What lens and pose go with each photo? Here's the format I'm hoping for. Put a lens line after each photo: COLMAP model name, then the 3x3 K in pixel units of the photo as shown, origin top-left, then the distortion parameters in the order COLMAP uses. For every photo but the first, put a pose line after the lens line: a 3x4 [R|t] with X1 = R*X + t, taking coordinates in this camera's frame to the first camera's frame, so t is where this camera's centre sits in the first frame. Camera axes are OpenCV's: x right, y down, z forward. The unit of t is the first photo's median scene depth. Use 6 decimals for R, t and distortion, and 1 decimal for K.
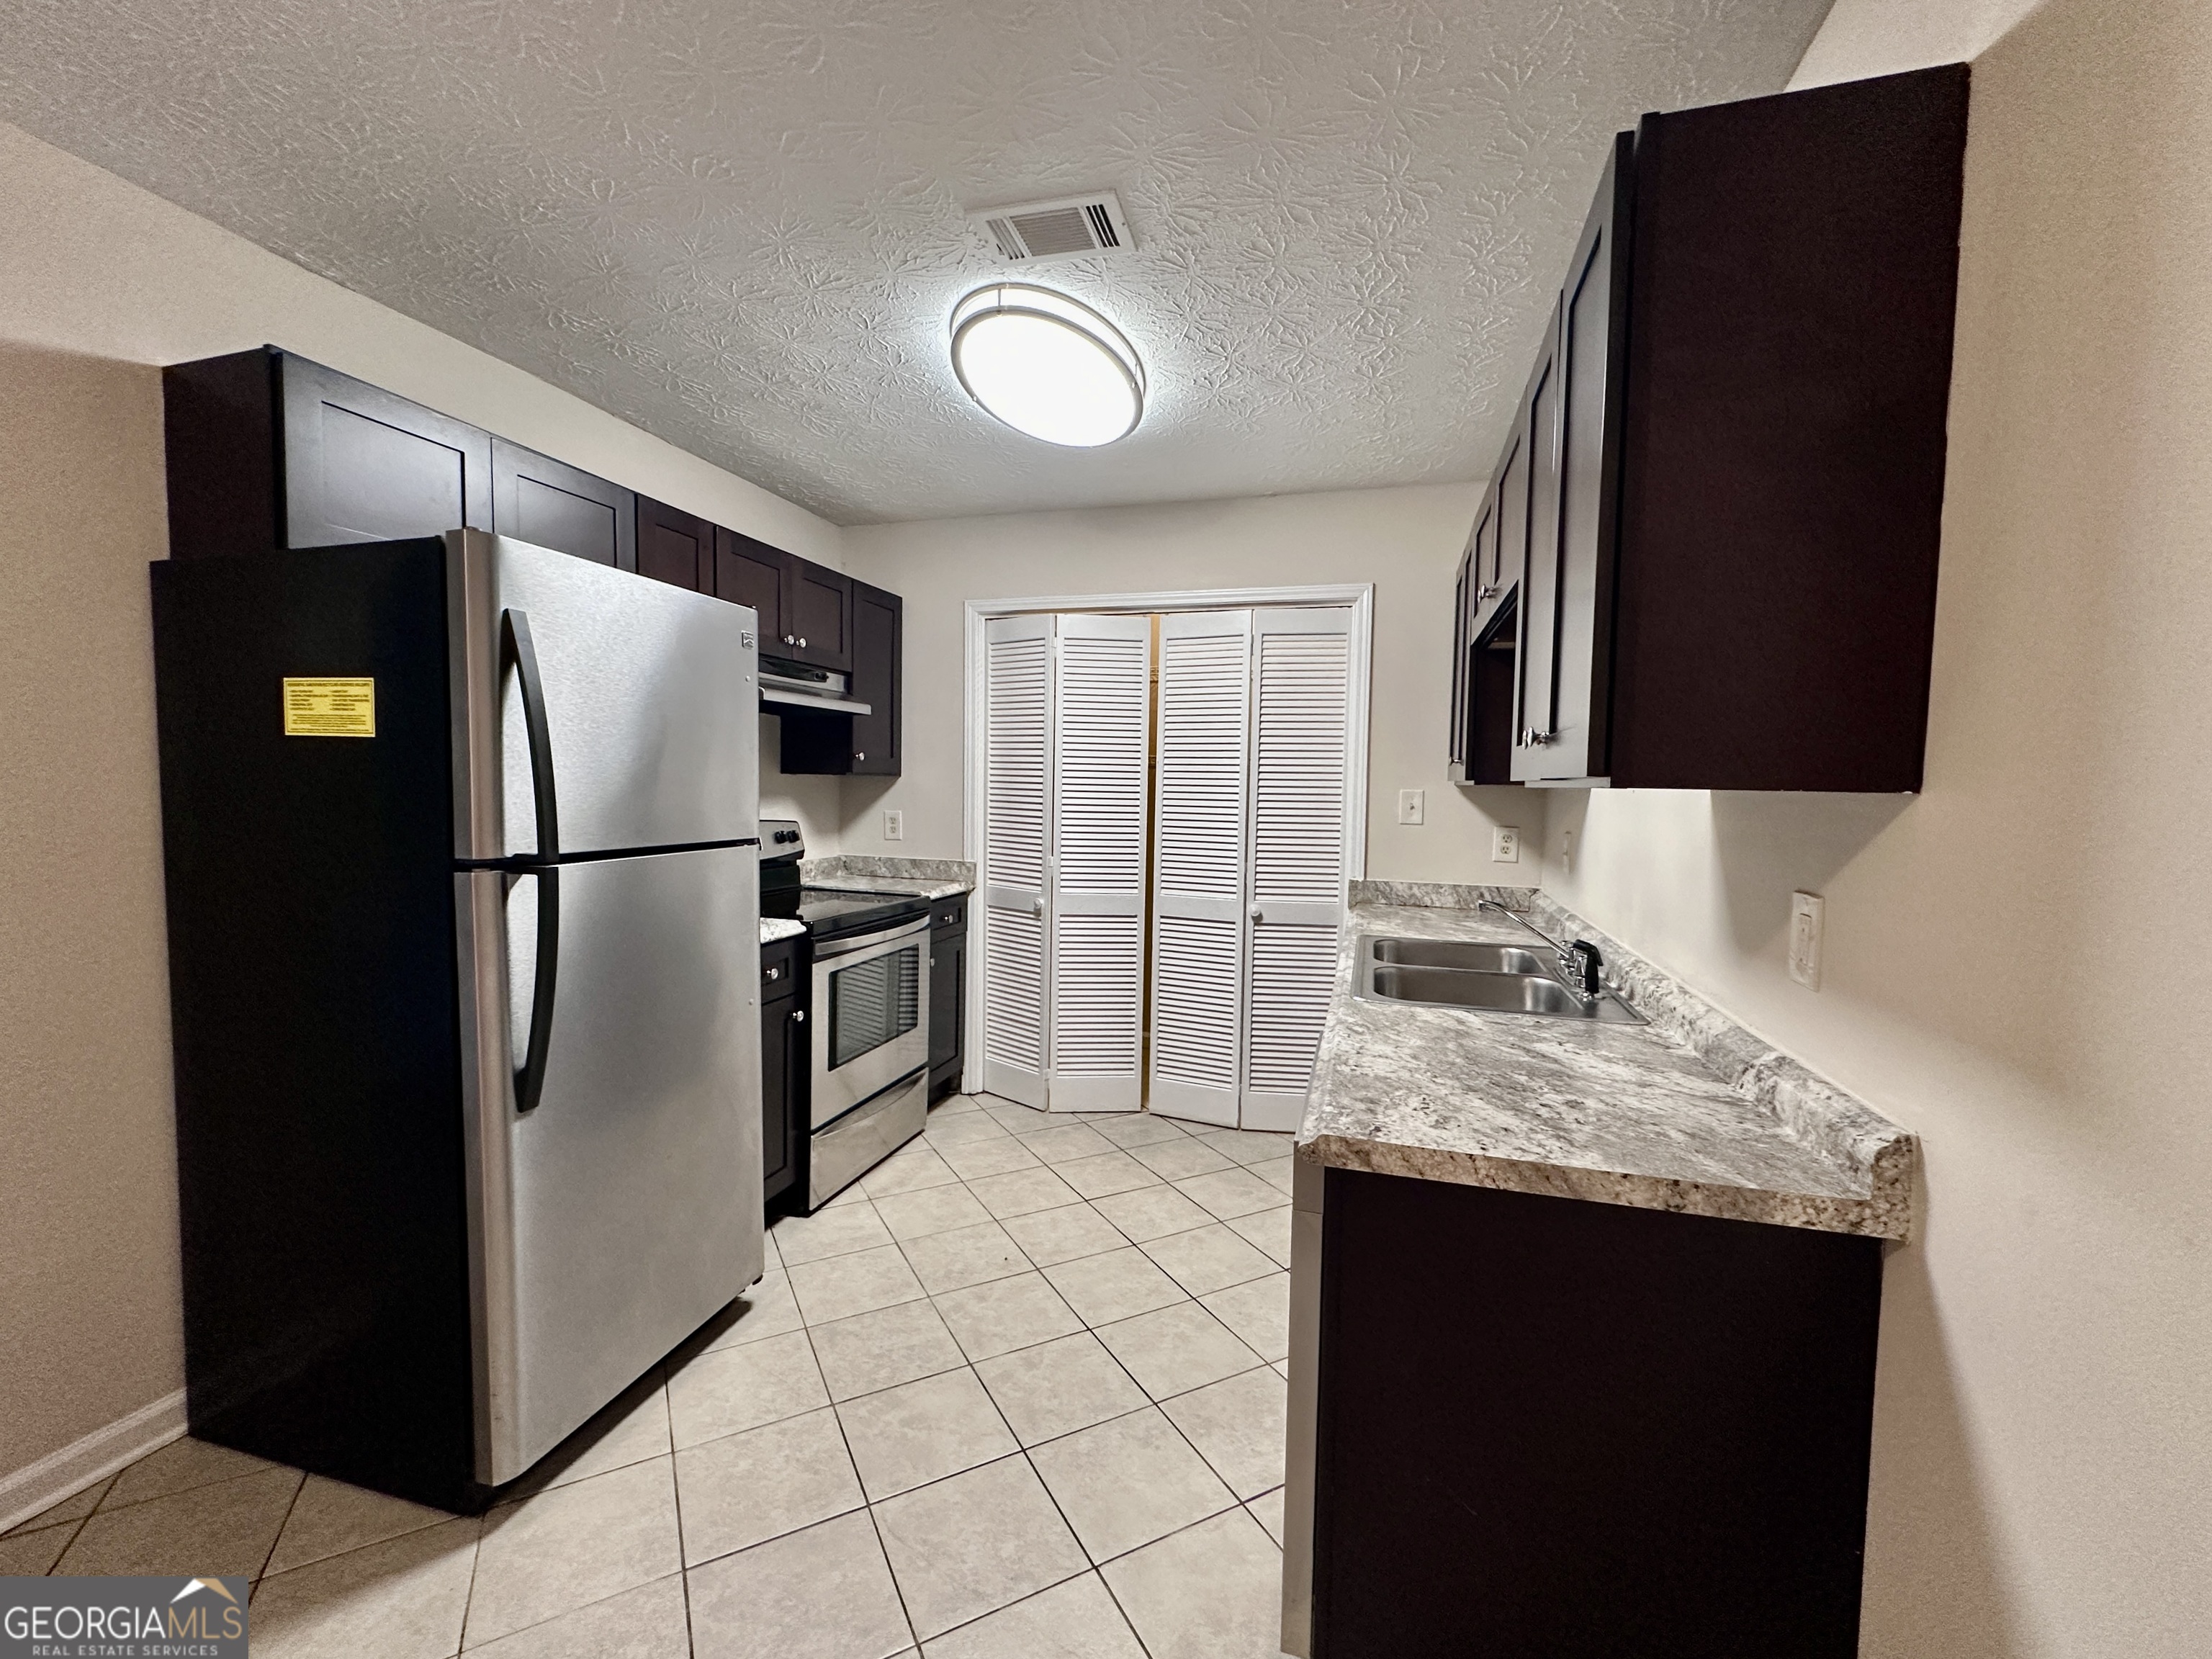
lens RADIAL K [[883.8, 0, 1107.2], [0, 883.8, 837.7], [0, 0, 1]] dist [-0.003361, 0.000634]
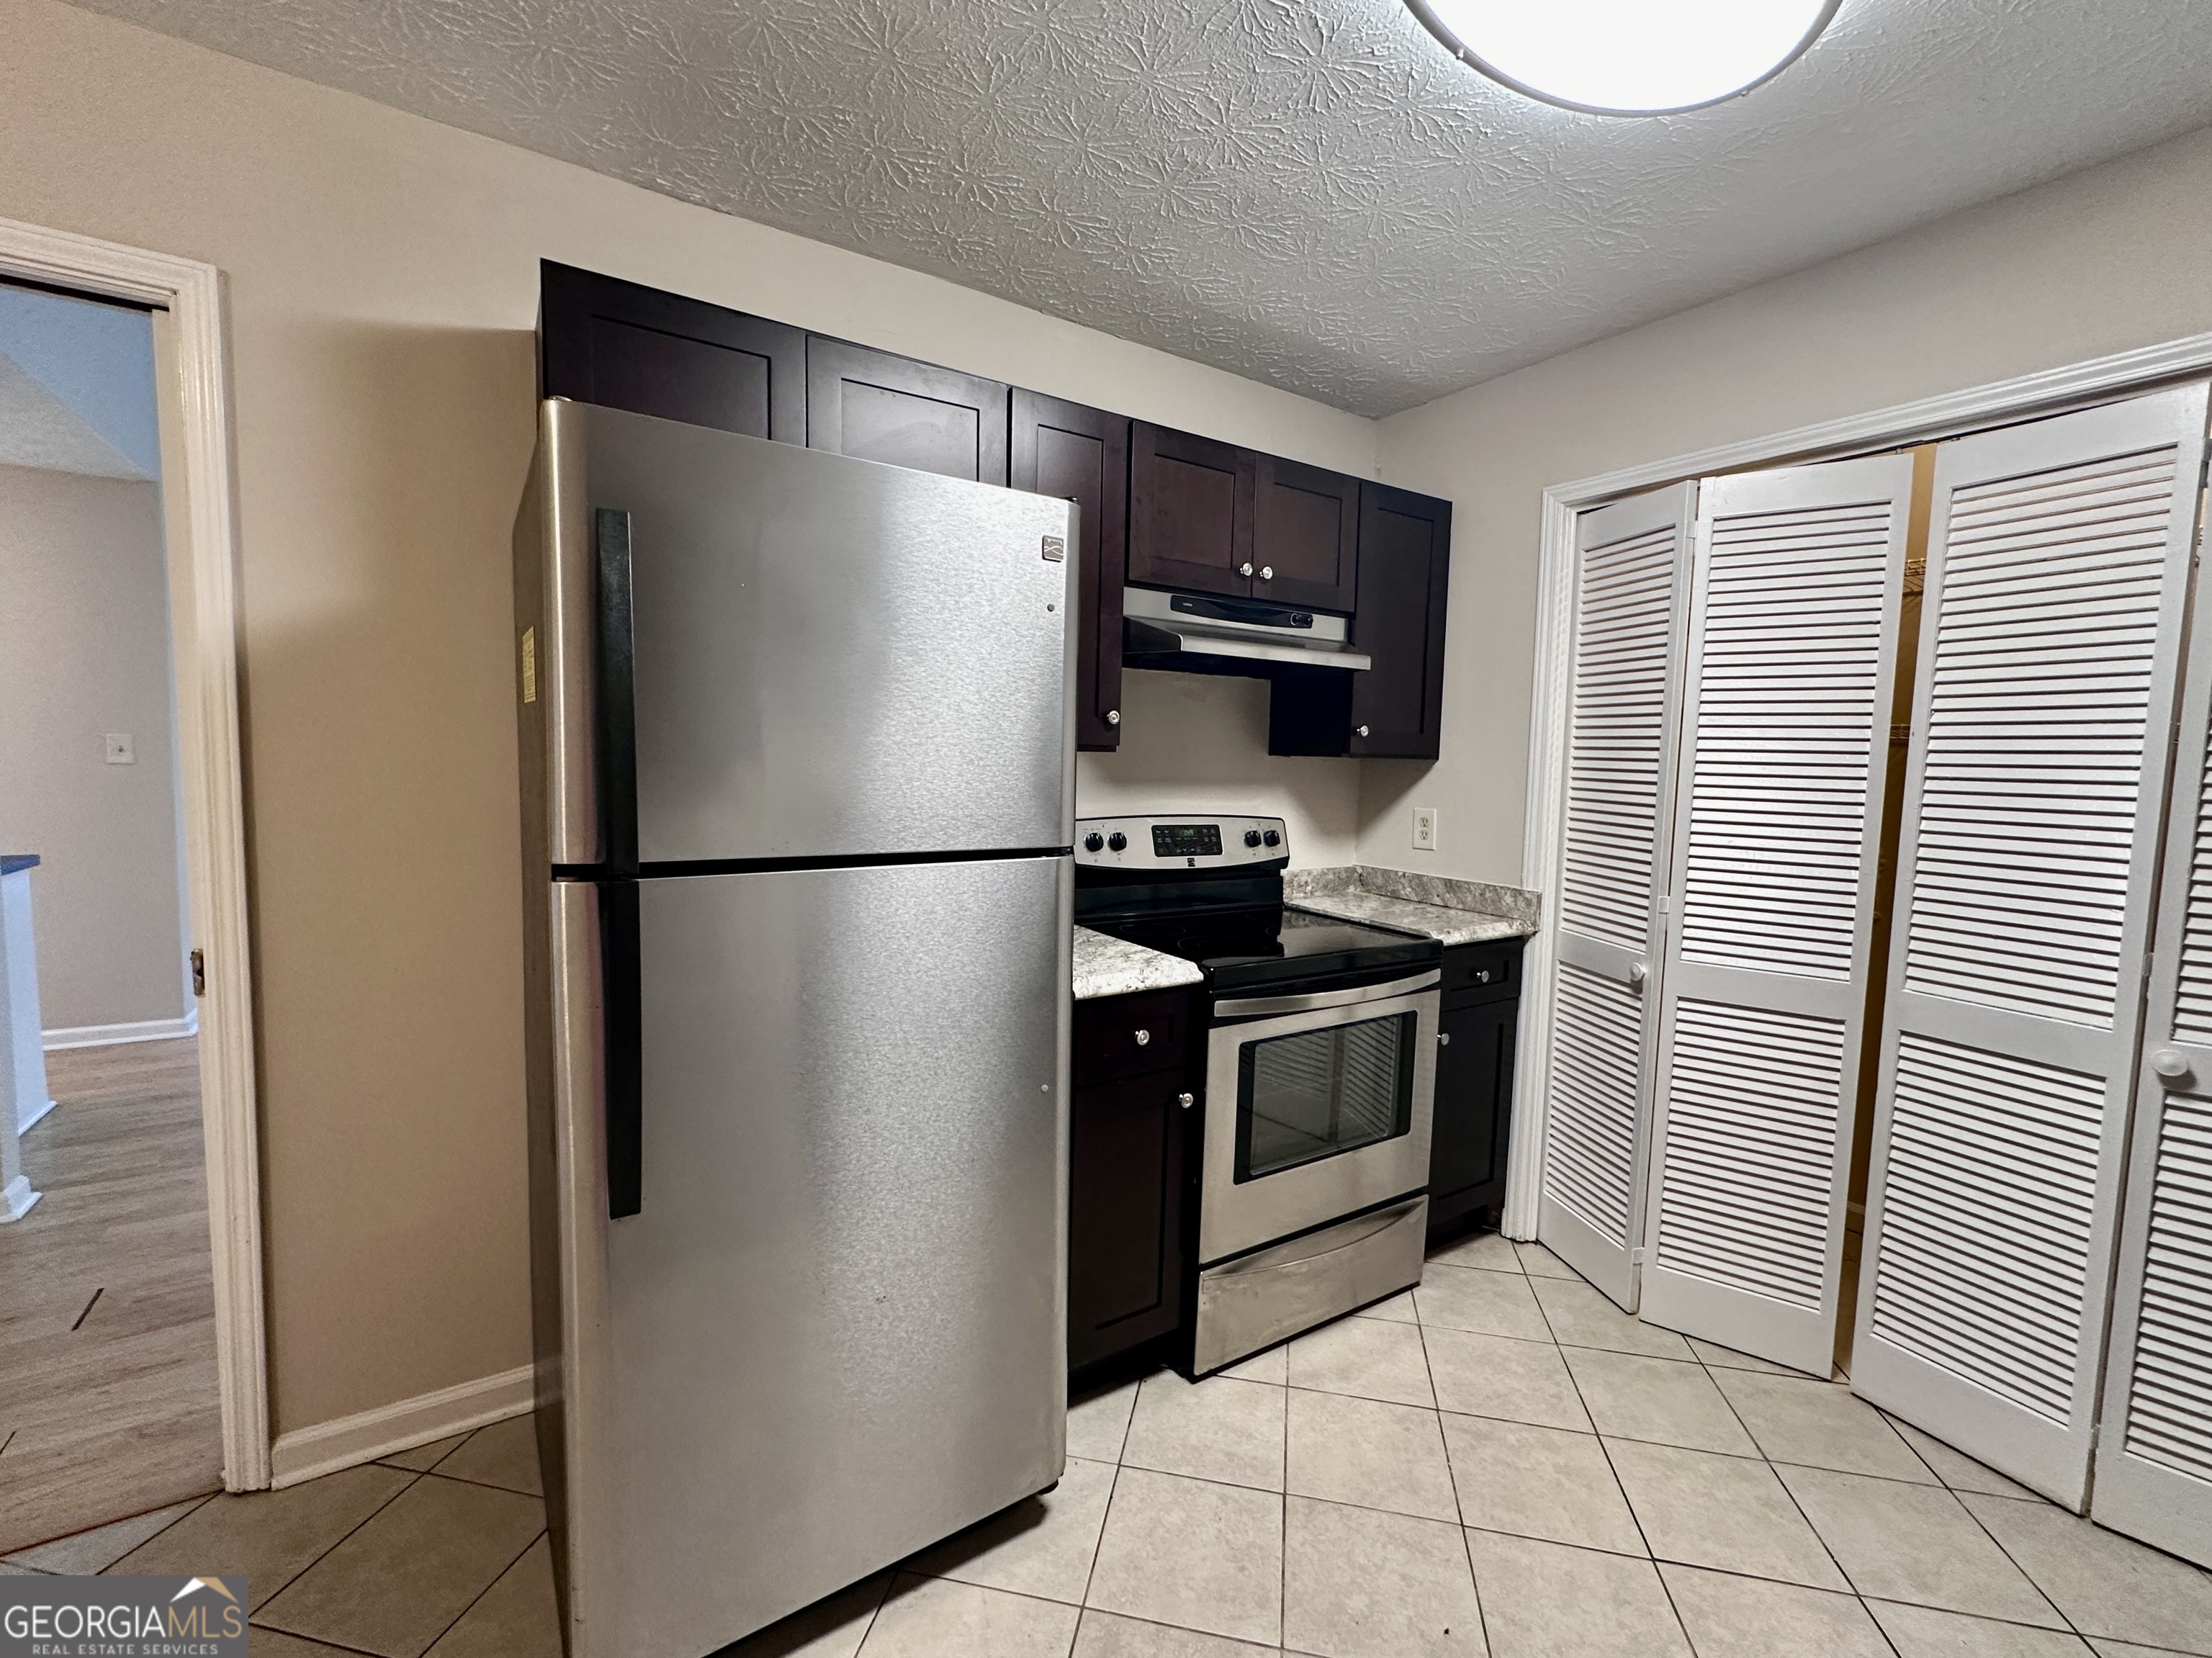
lens RADIAL K [[898.2, 0, 1167.1], [0, 898.2, 828.5], [0, 0, 1]] dist [-0.000873, 0.000802]
pose [[0.770606, 0.052982, -0.635106, 0.061642], [-0.051232, 0.998463, 0.021132, -0.020730], [0.635249, 0.016253, 0.772136, 0.341827]]
